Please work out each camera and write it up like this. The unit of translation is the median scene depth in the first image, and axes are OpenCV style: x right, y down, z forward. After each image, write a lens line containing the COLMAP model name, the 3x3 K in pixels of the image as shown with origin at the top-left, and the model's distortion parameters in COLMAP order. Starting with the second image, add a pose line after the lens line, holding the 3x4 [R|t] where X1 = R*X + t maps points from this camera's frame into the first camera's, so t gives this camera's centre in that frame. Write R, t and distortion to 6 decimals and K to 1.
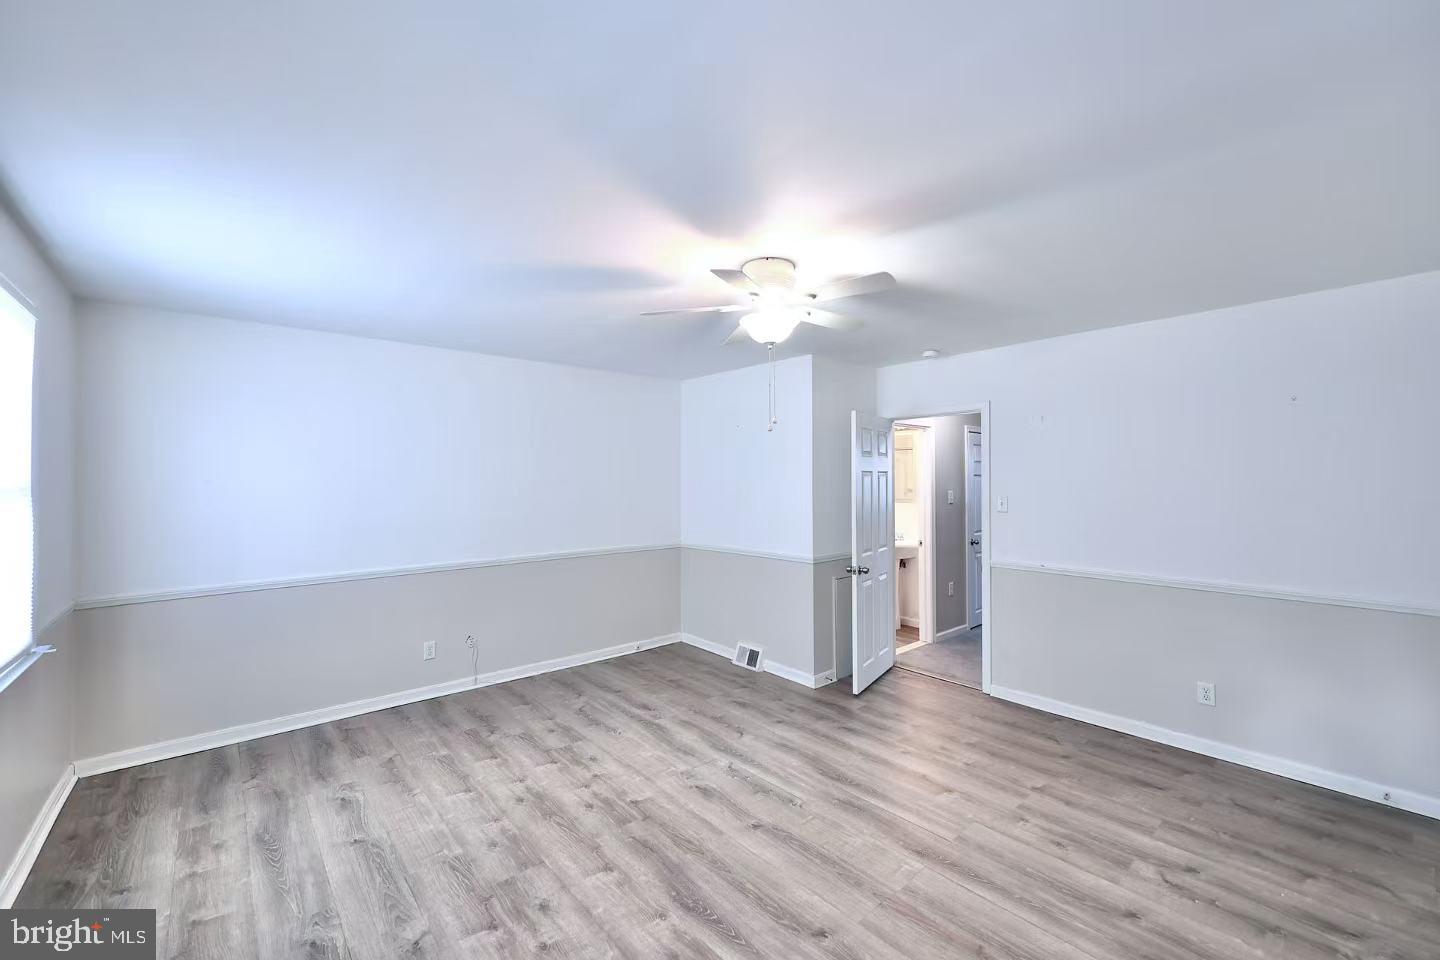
lens RADIAL K [[577.3, 0, 722.2], [0, 577.3, 481.0], [0, 0, 1]] dist [0.001128, -0.000144]
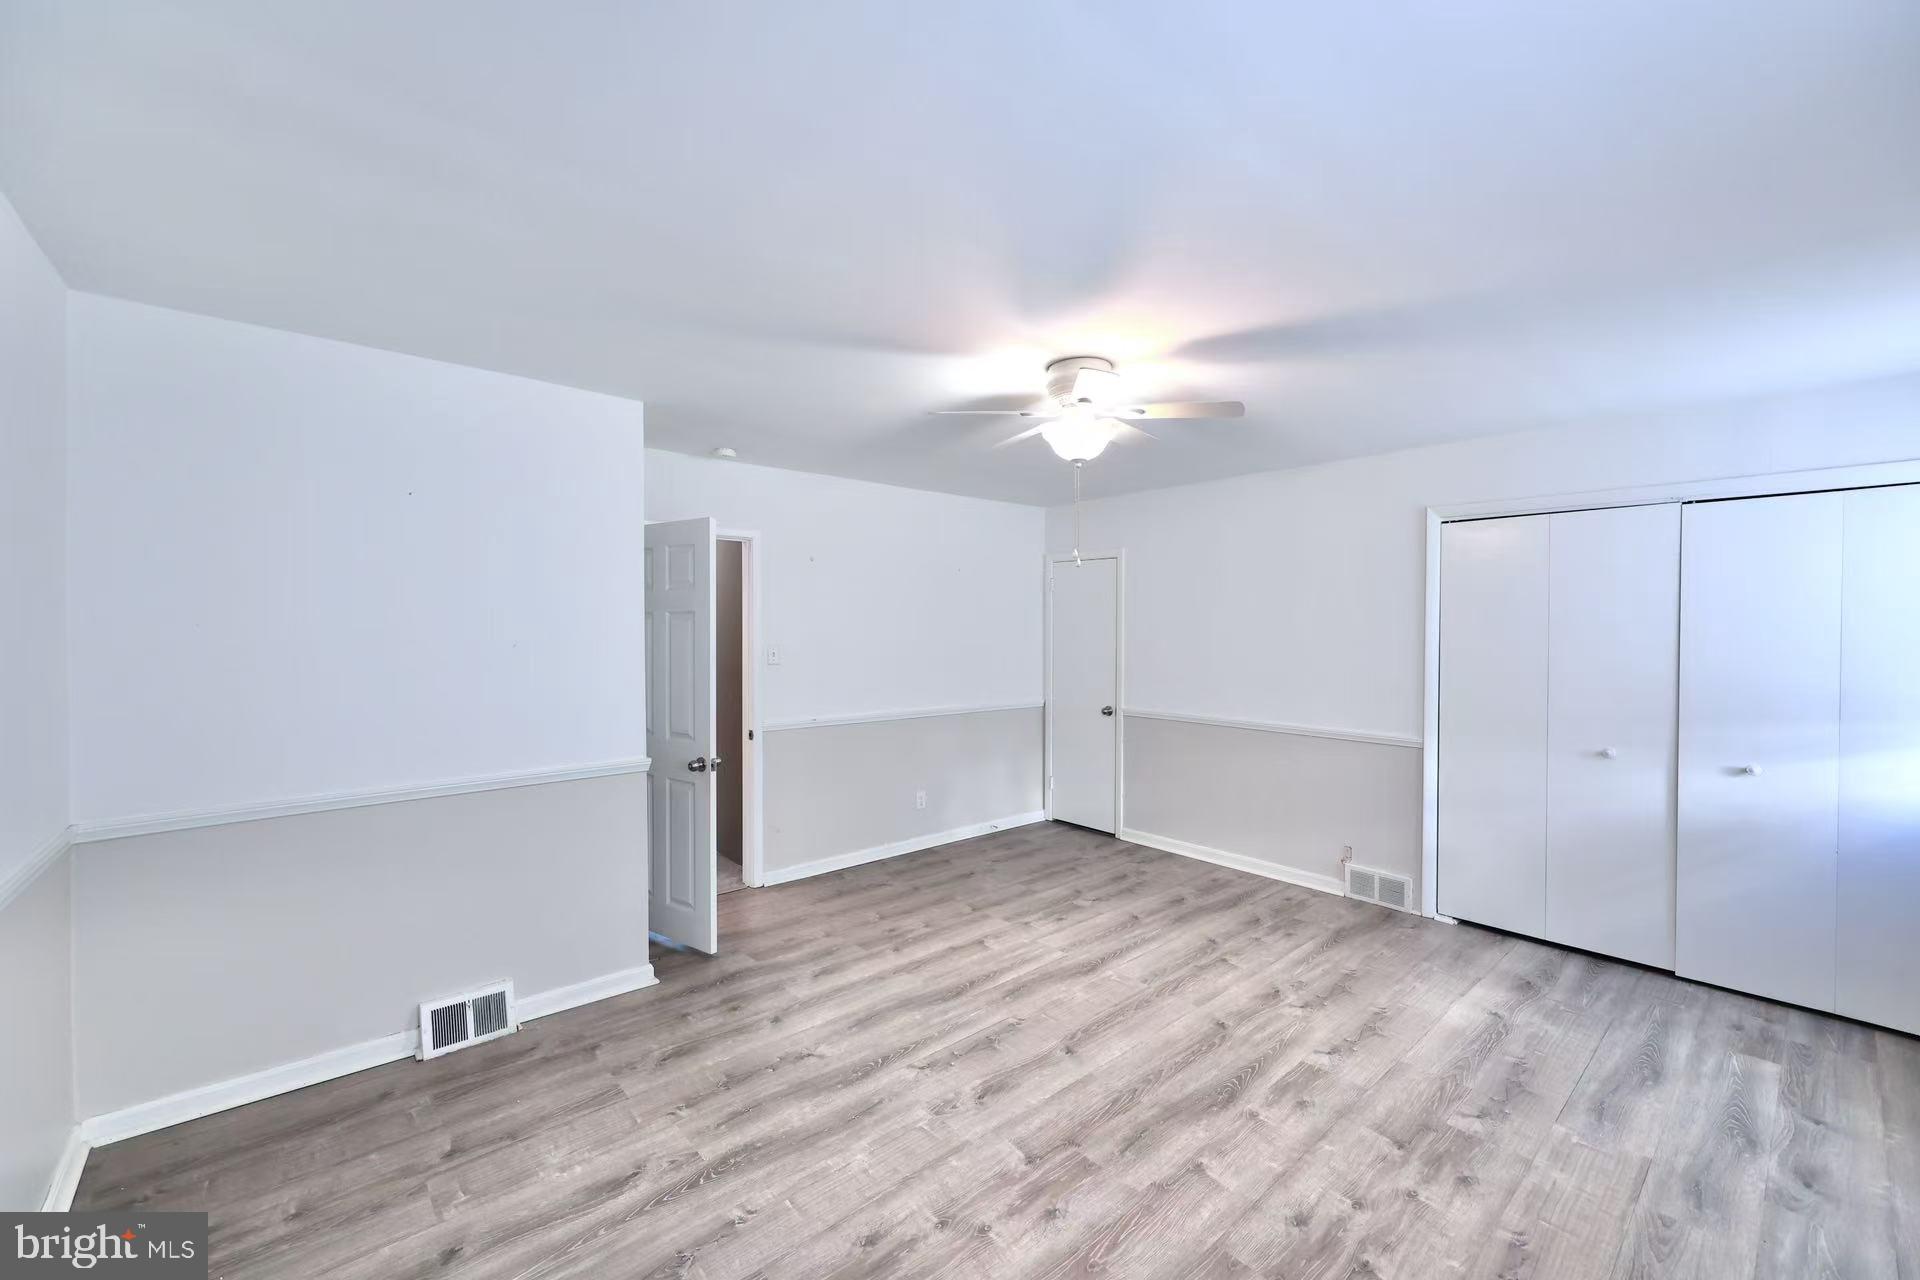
lens RADIAL K [[769.7, 0, 962.9], [0, 769.7, 641.4], [0, 0, 1]] dist [0.001128, -0.000144]
pose [[-0.003973, -0.013152, 0.999906, -1.005663], [-0.003120, 0.999909, 0.013139, 0.007572], [-0.999987, -0.003068, -0.004014, 1.144137]]
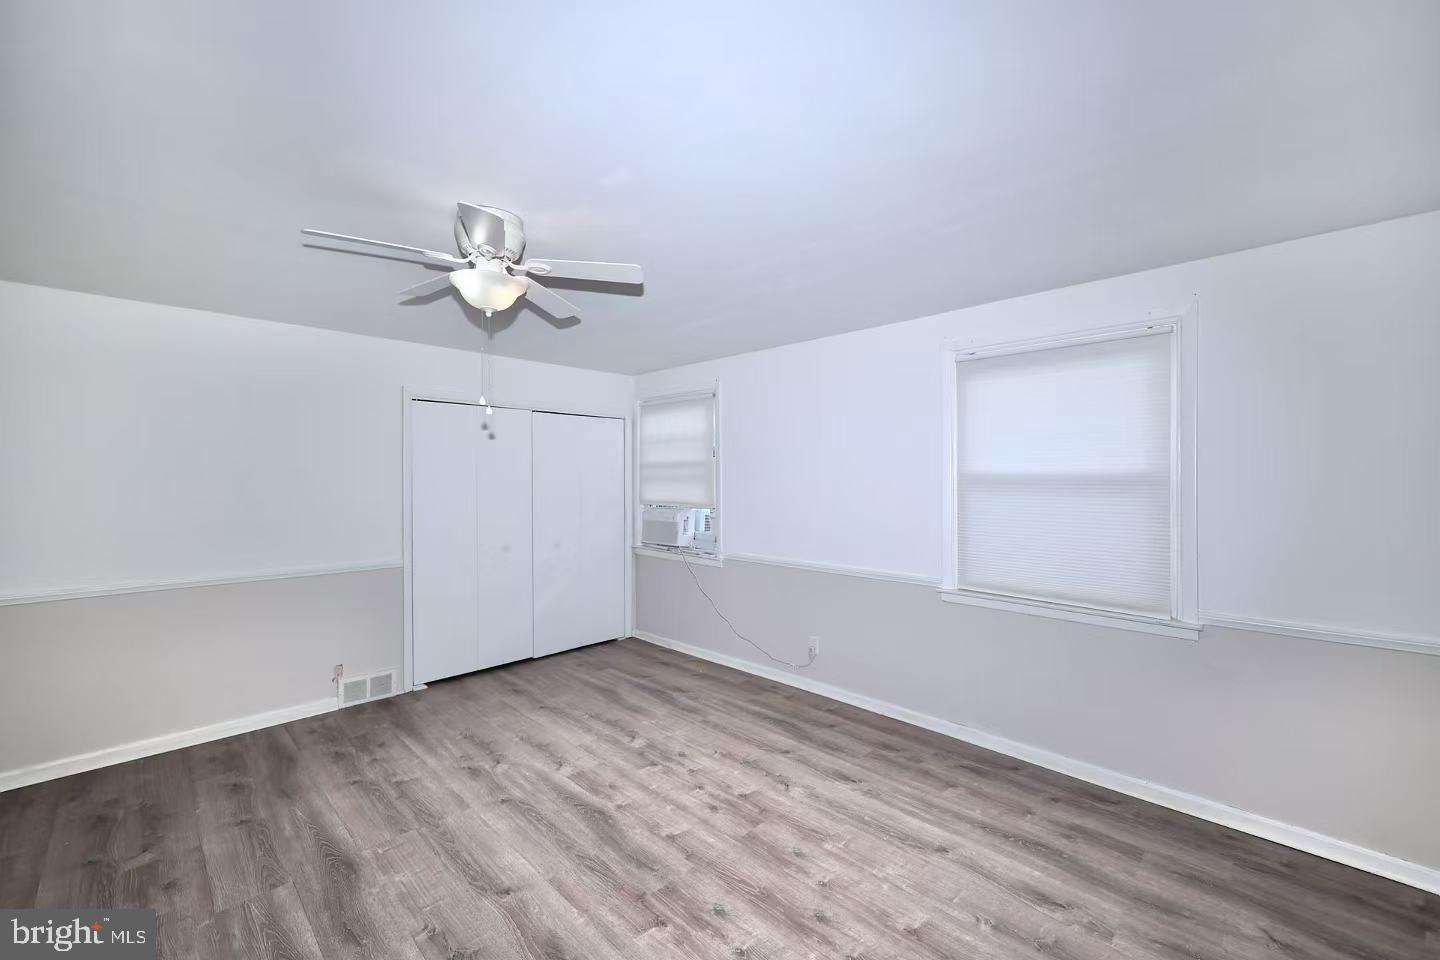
lens RADIAL K [[574.6, 0, 720.0], [0, 574.6, 480.0], [0, 0, 1]] dist [0.000685, -0.000016]
pose [[-0.997362, 0.005480, -0.072384, -0.188683], [0.005359, 0.999984, 0.001859, 0.008108], [0.072393, 0.001467, -0.997375, 1.822651]]
